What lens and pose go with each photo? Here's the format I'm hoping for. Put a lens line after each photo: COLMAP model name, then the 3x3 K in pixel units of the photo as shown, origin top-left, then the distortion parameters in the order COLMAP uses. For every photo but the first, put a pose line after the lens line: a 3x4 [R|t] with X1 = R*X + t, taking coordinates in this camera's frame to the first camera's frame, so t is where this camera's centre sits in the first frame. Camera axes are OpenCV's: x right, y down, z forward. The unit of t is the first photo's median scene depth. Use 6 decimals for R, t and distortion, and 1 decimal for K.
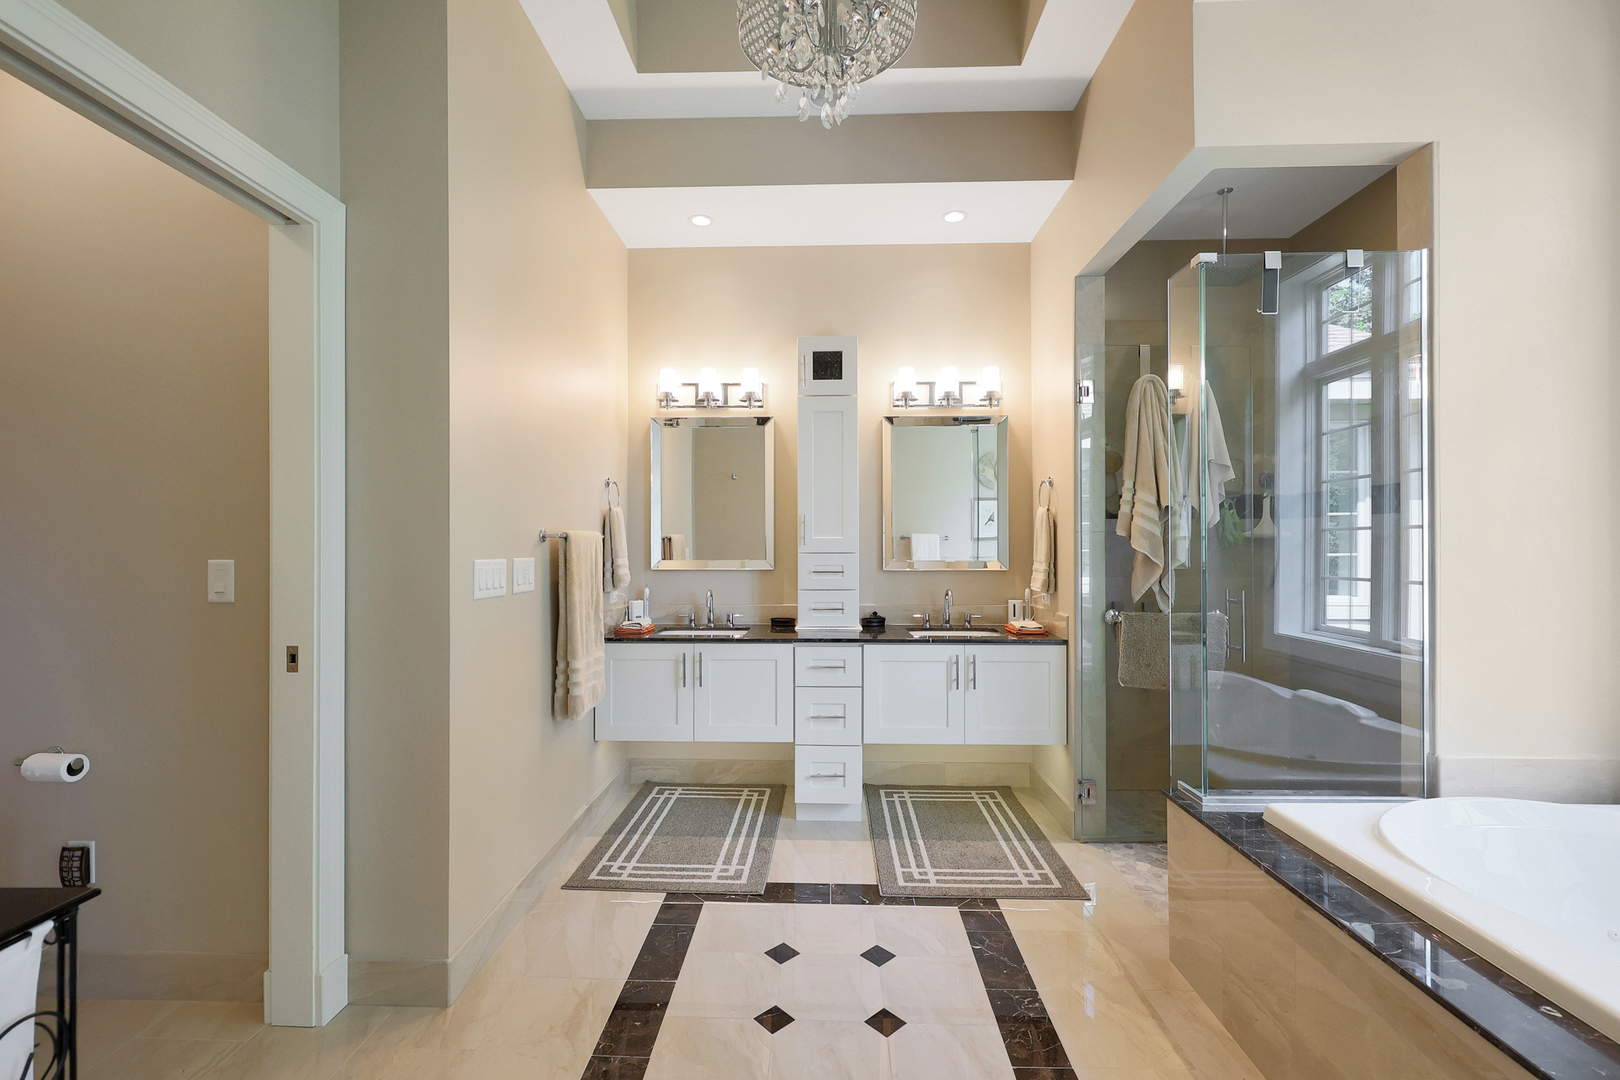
lens RADIAL K [[699.0, 0, 810.0], [0, 699.0, 540.0], [0, 0, 1]] dist [0.000248, -0.000092]
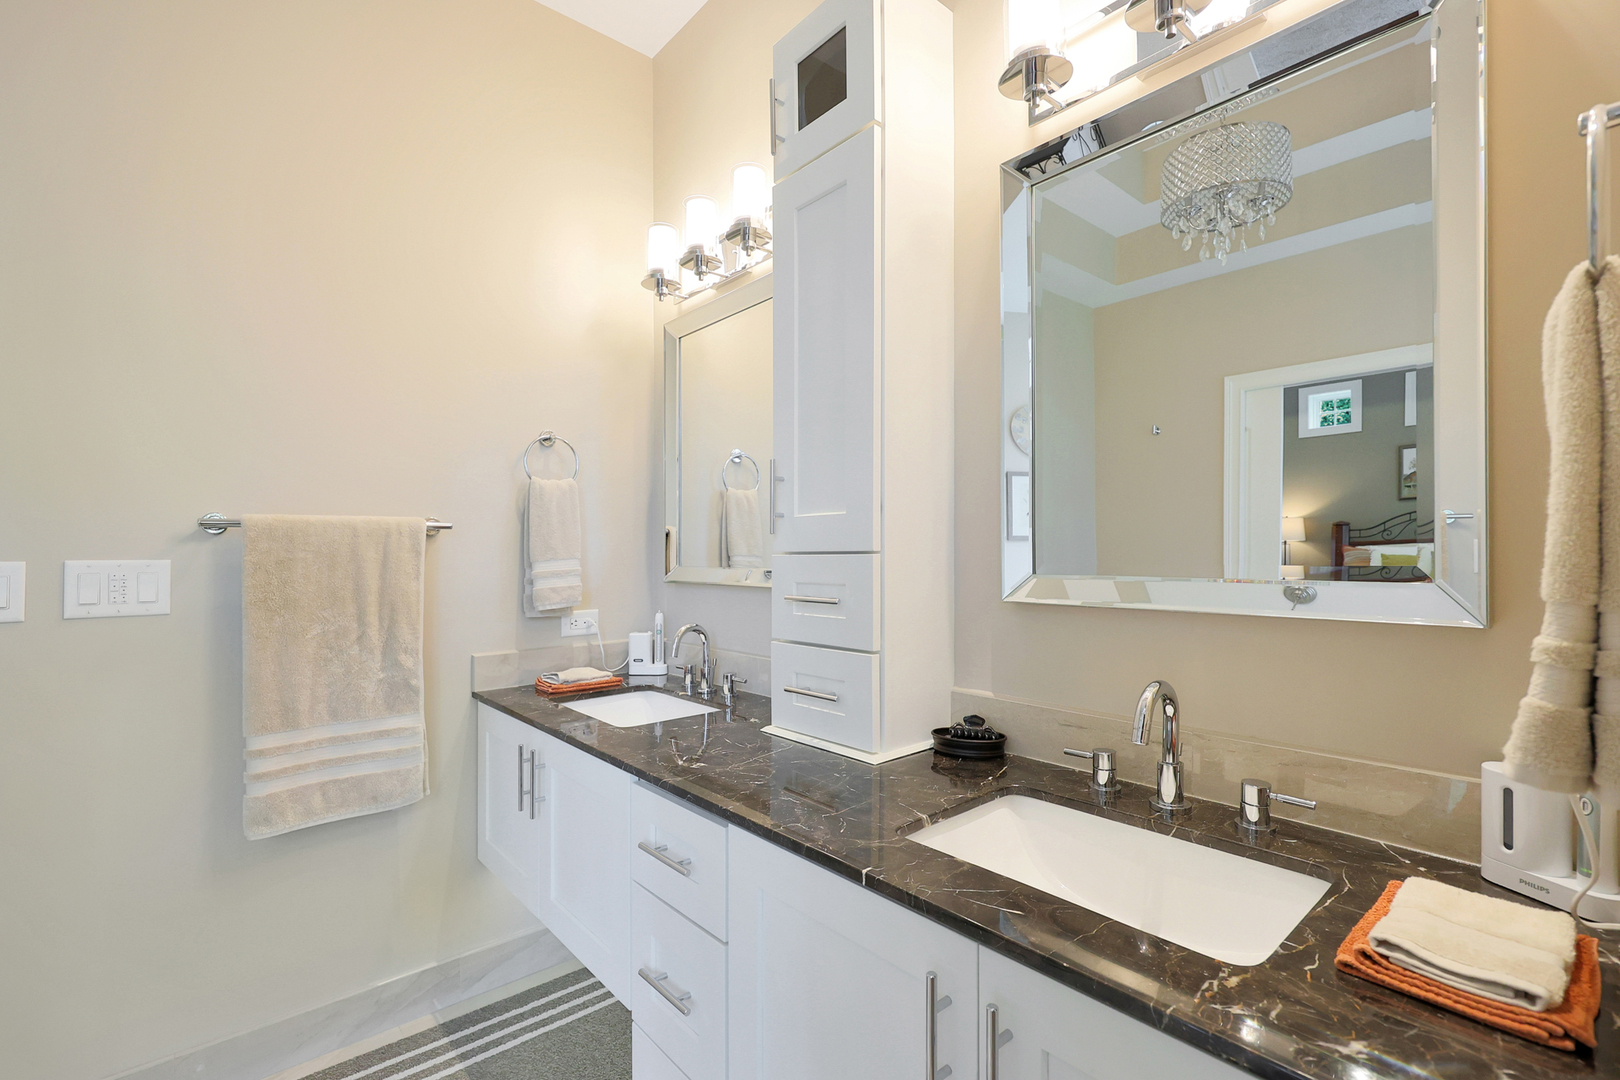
lens RADIAL K [[732.8, 0, 809.2], [0, 732.8, 557.3], [0, 0, 1]] dist [-0.000680, -0.000114]
pose [[0.677492, 0.005739, -0.735508, 0.327889], [0.006593, 0.999882, 0.013875, 0.015050], [0.735501, -0.014249, 0.677374, 0.710182]]
